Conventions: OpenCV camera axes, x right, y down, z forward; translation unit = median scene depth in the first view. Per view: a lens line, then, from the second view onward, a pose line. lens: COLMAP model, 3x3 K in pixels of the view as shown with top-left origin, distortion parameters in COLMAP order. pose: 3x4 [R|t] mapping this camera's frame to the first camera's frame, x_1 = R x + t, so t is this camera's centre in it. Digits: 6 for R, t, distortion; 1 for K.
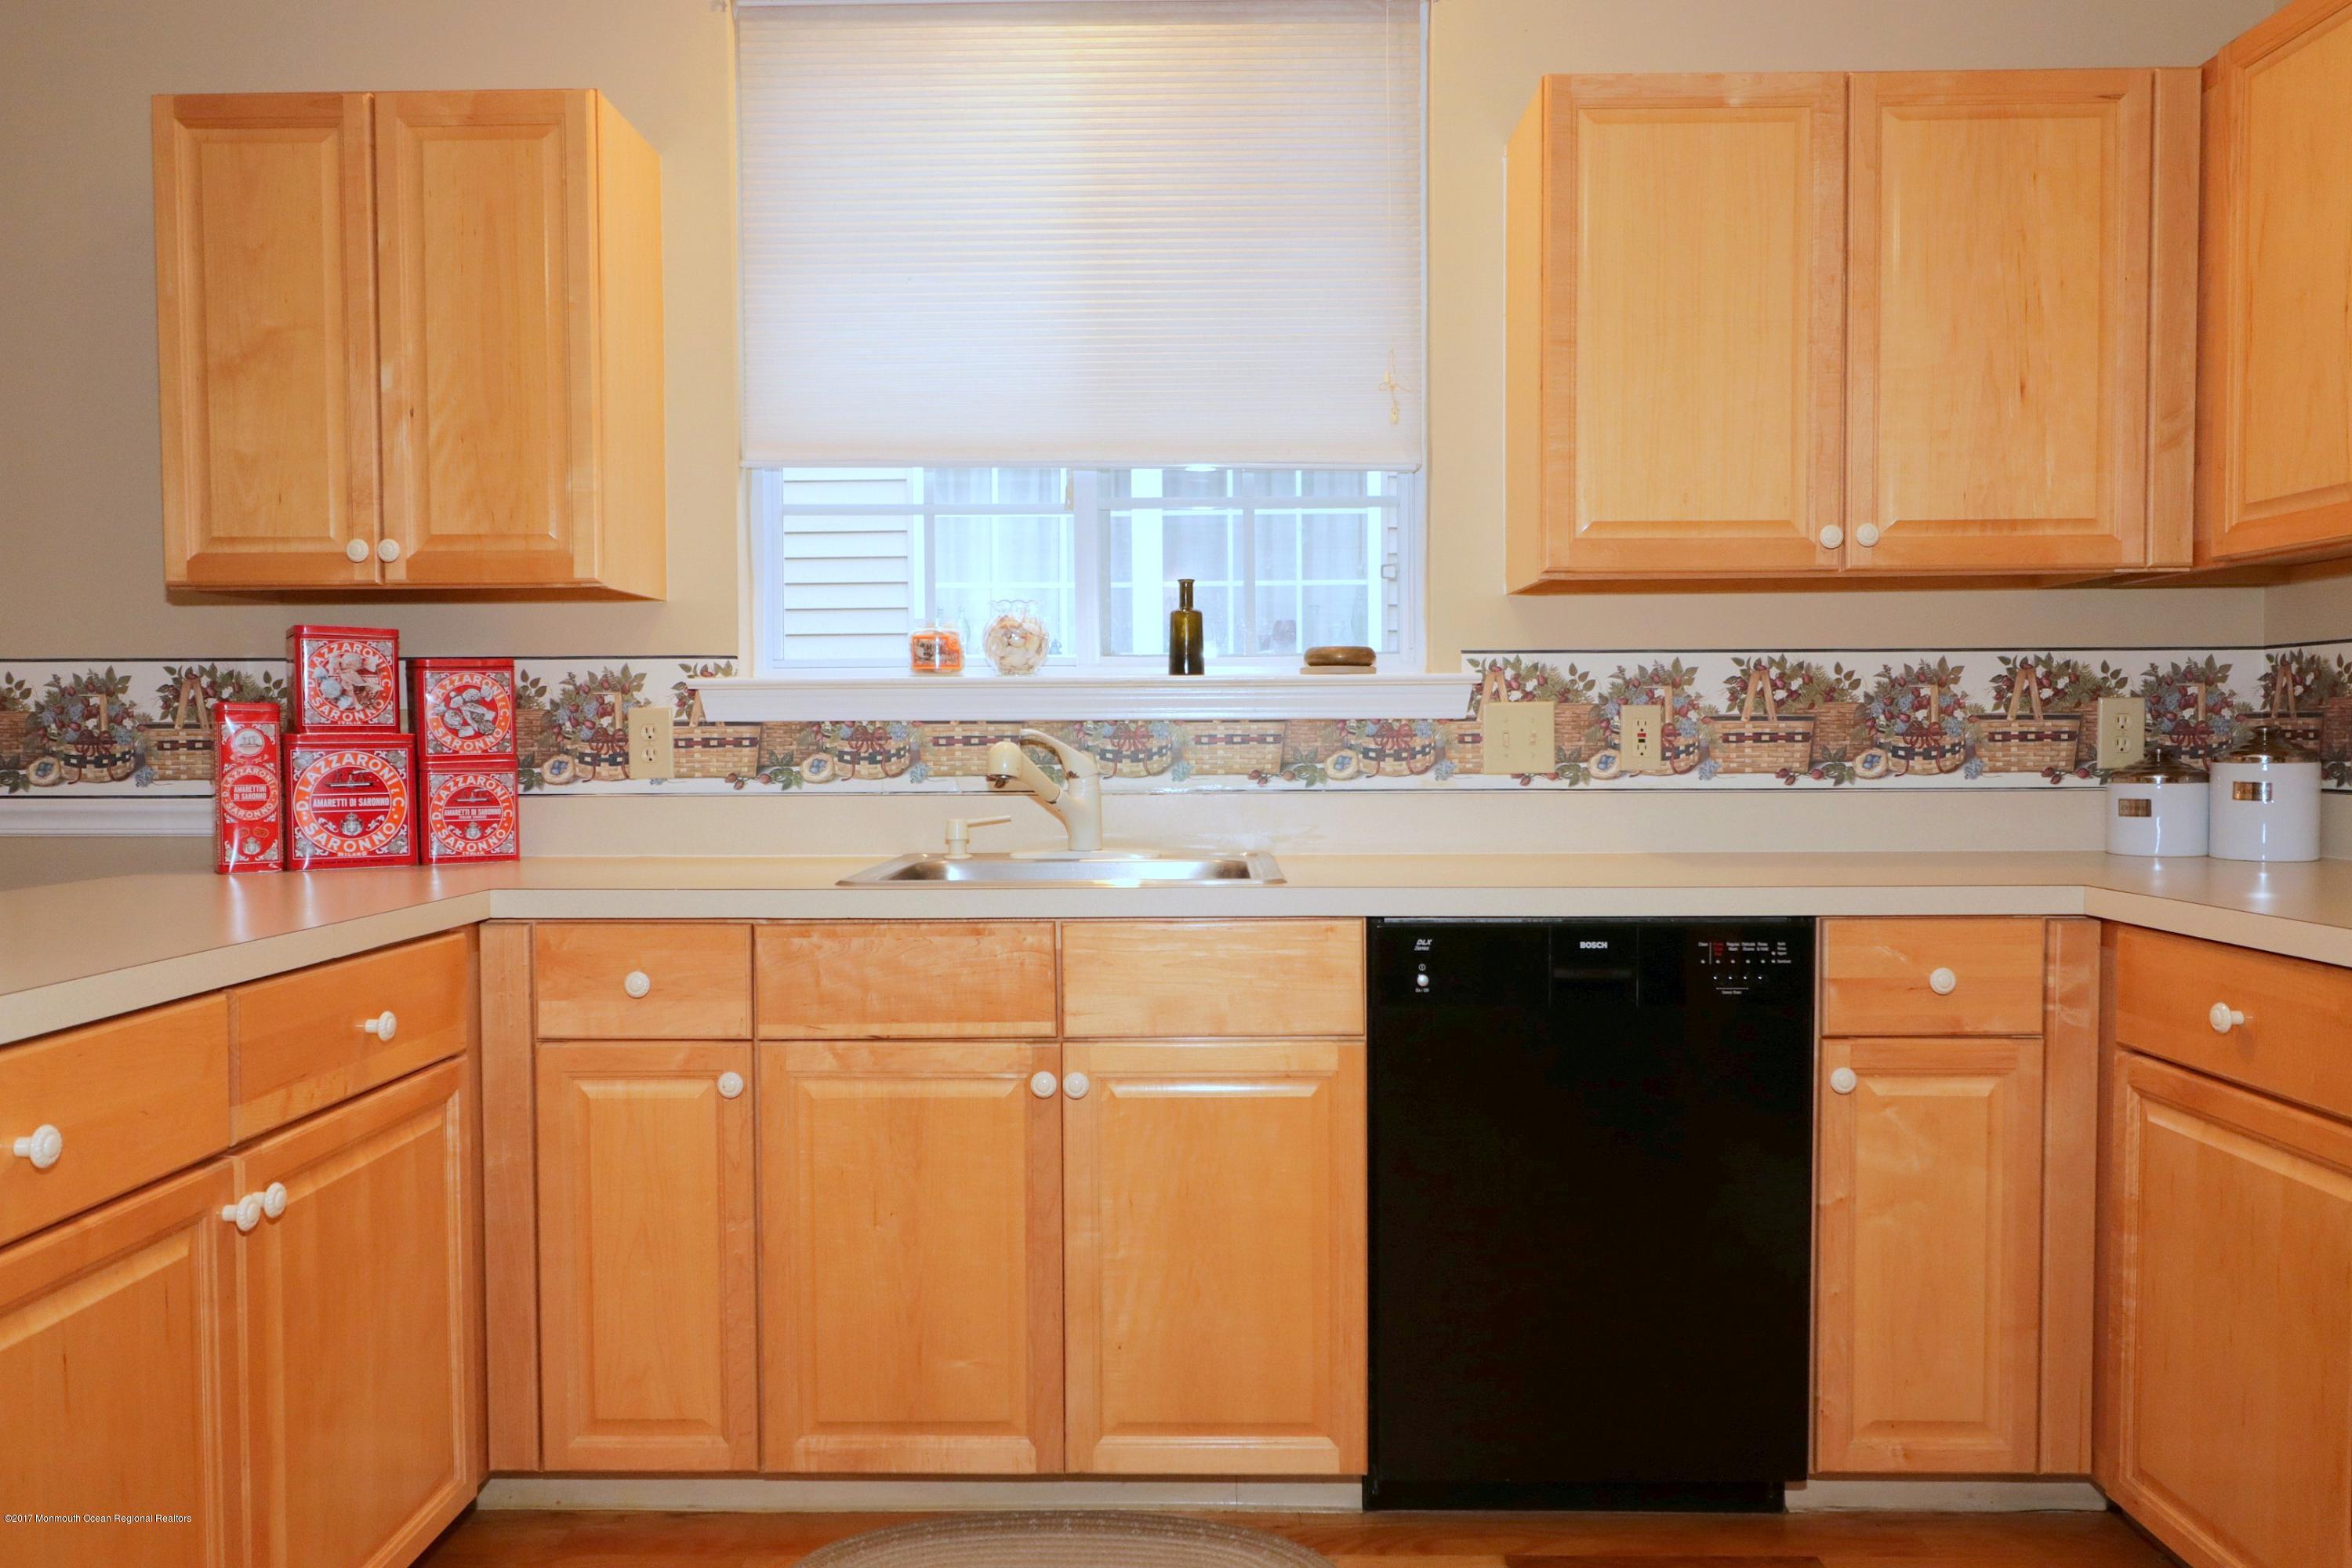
lens RADIAL K [[1658.5, 0, 1171.0], [0, 1658.5, 787.8], [0, 0, 1]] dist [0.002118, 0.003816]
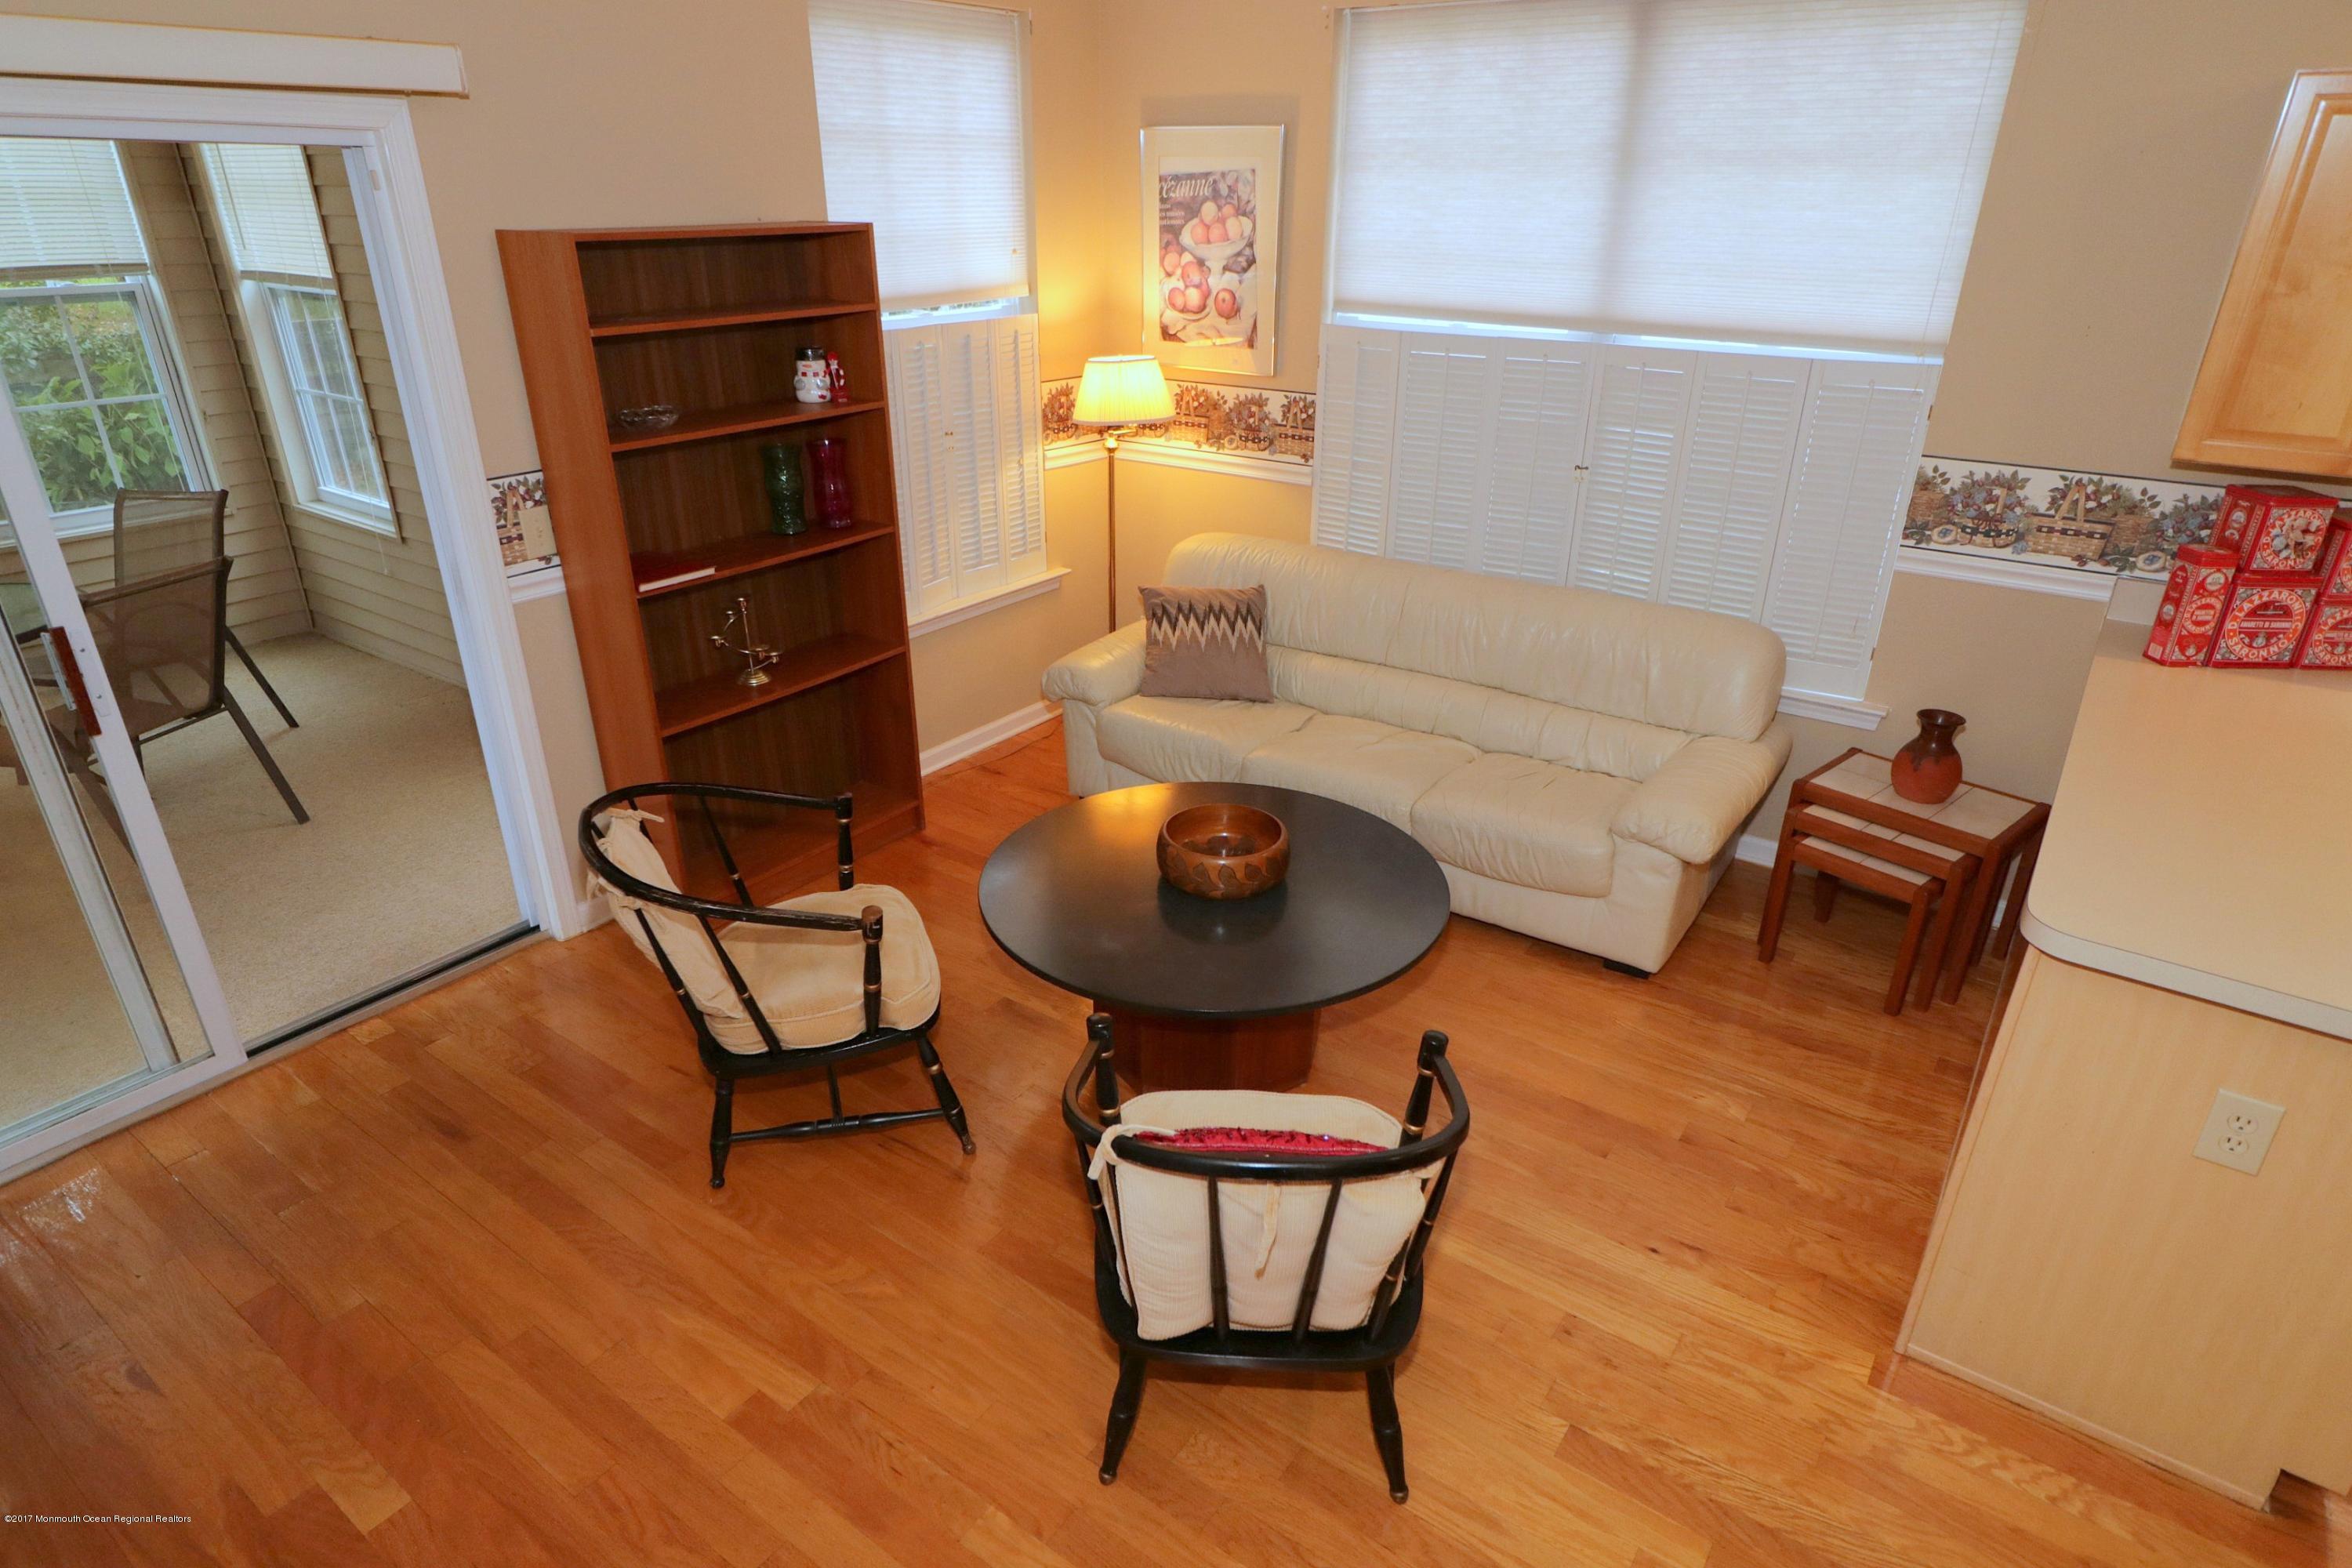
lens RADIAL K [[1318.0, 0, 1161.6], [0, 1318.0, 797.4], [0, 0, 1]] dist [0.001507, -0.001505]
pose [[0.818771, 0.251052, -0.516320, -0.626156], [-0.025186, 0.914165, 0.404559, -0.277796], [0.573567, -0.318237, 0.754815, -0.418515]]
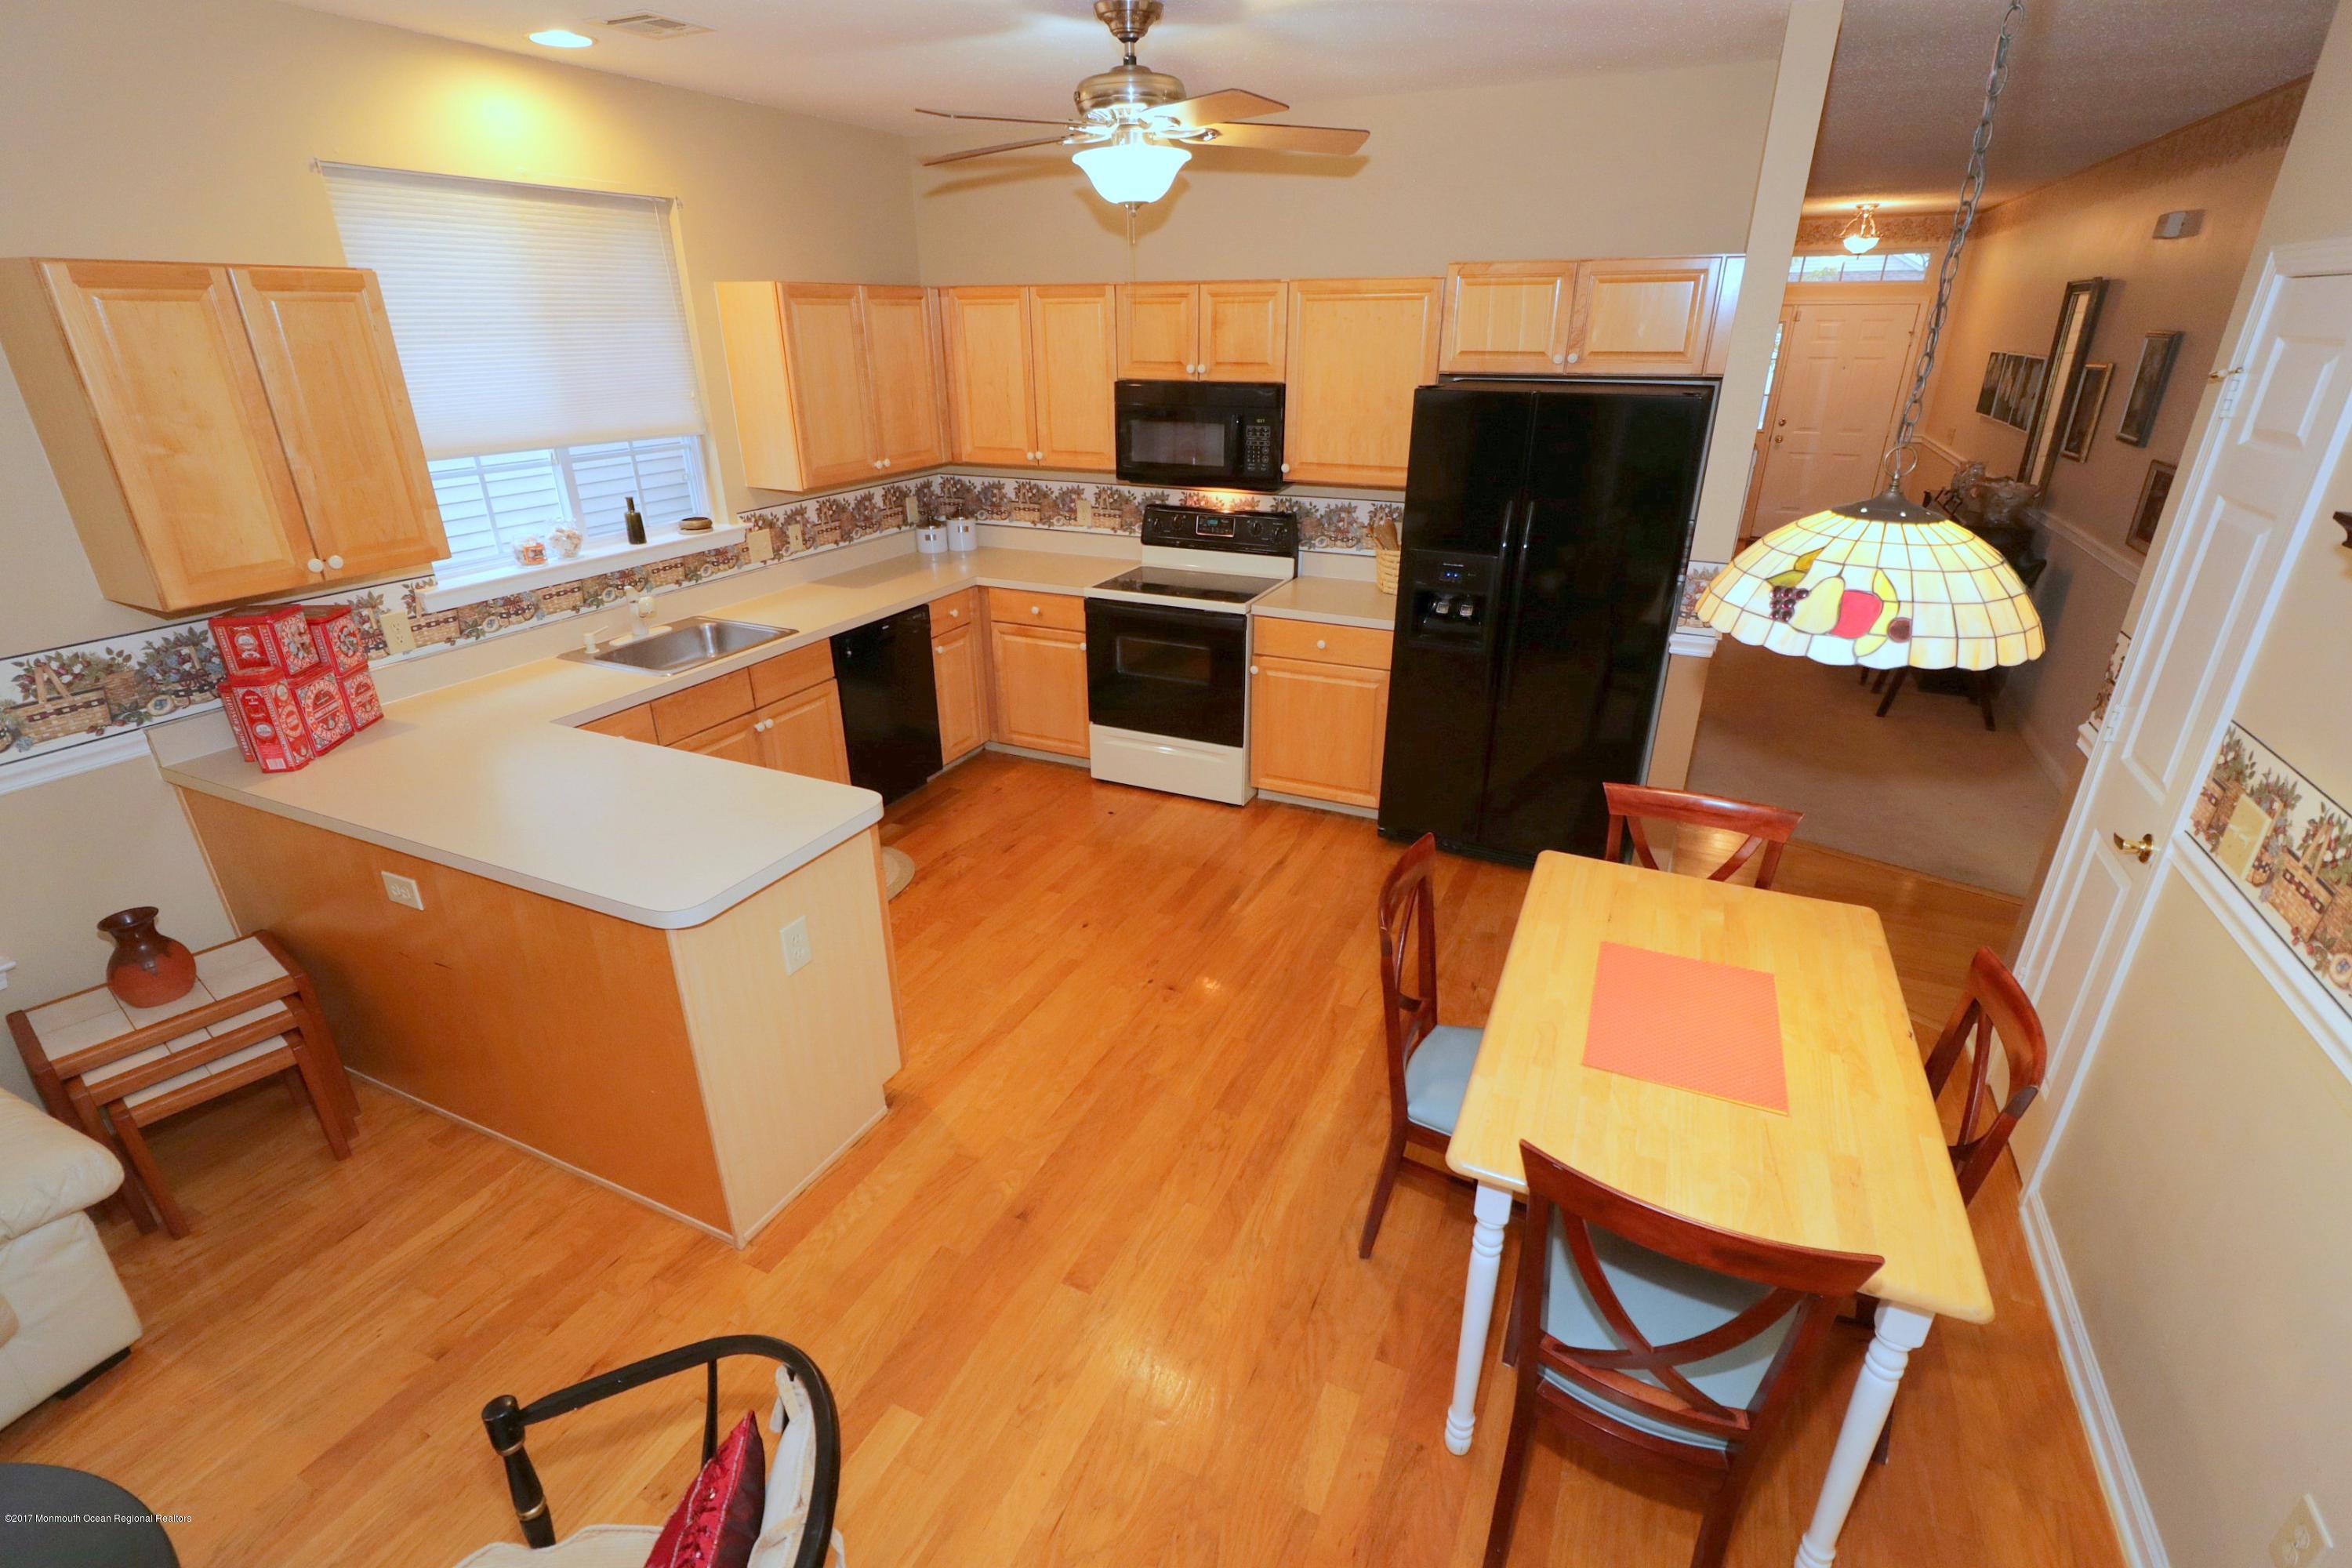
lens RADIAL K [[1081.9, 0, 1178.8], [0, 1081.9, 798.7], [0, 0, 1]] dist [-0.001495, 0.000132]
pose [[0.406684, -0.367165, 0.836539, -1.070539], [0.030608, 0.920645, 0.389200, -0.305841], [-0.913056, -0.132677, 0.385649, -0.243735]]
